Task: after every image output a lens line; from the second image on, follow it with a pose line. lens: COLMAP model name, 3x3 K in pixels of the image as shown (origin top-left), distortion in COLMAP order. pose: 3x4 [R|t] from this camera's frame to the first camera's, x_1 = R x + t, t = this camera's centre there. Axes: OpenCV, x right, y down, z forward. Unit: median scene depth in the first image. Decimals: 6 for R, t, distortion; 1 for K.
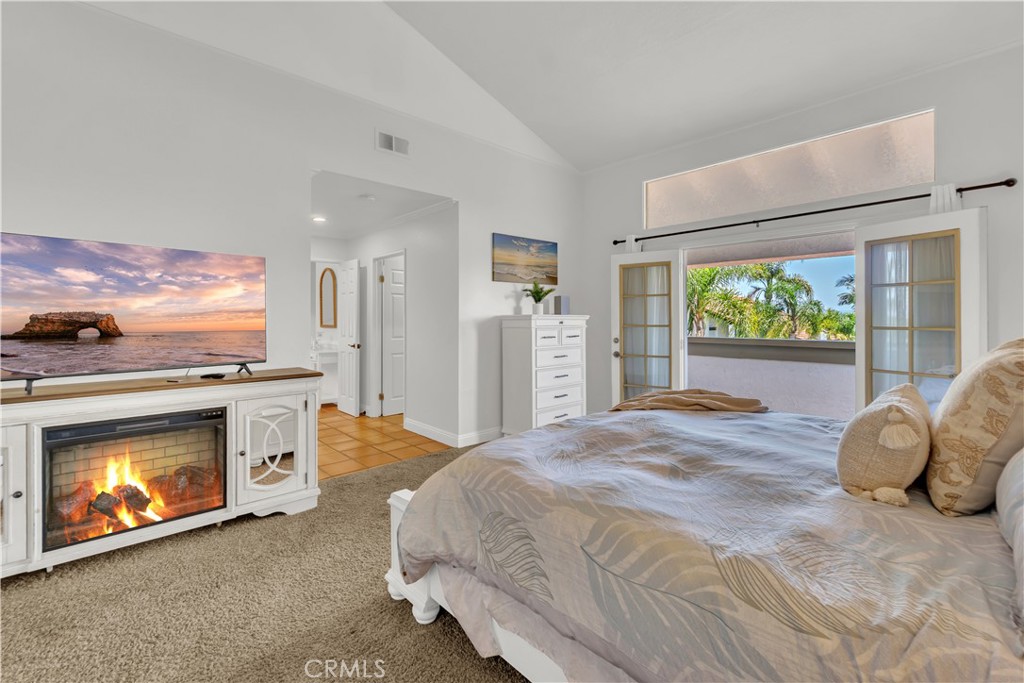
lens RADIAL K [[441.7, 0, 509.7], [0, 441.7, 331.5], [0, 0, 1]] dist [-0.001237, -0.000046]
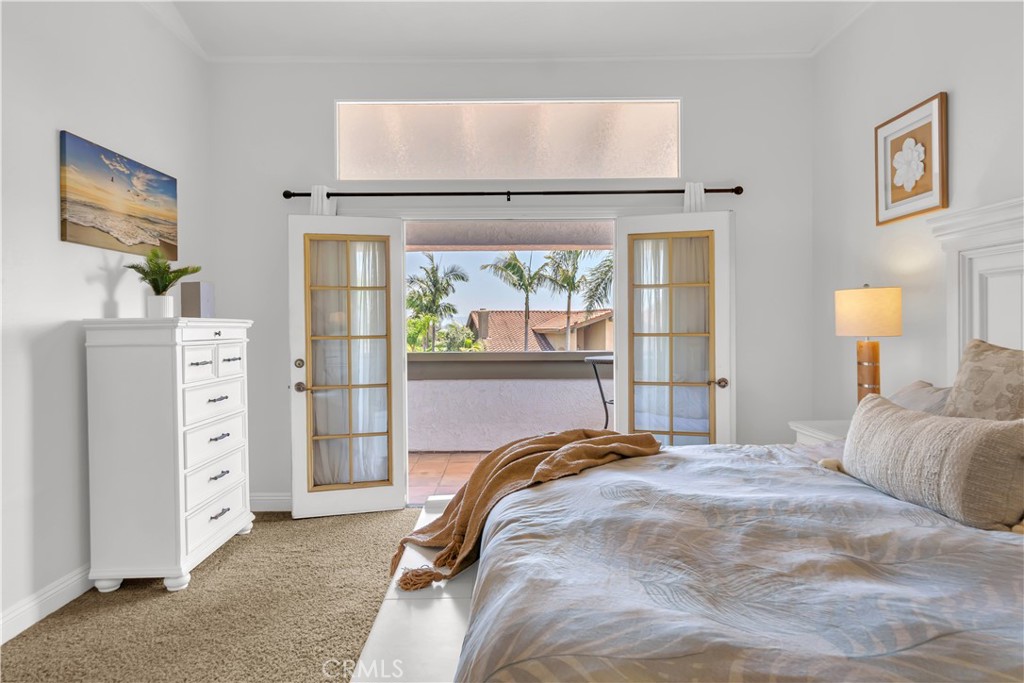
lens RADIAL K [[636.4, 0, 512.0], [0, 636.4, 341.5], [0, 0, 1]] dist [-0.001248, -0.000298]
pose [[0.677832, -0.021954, 0.734889, -0.194400], [0.027182, 0.999619, 0.004790, -0.005154], [-0.734714, 0.016729, 0.678171, 0.238671]]
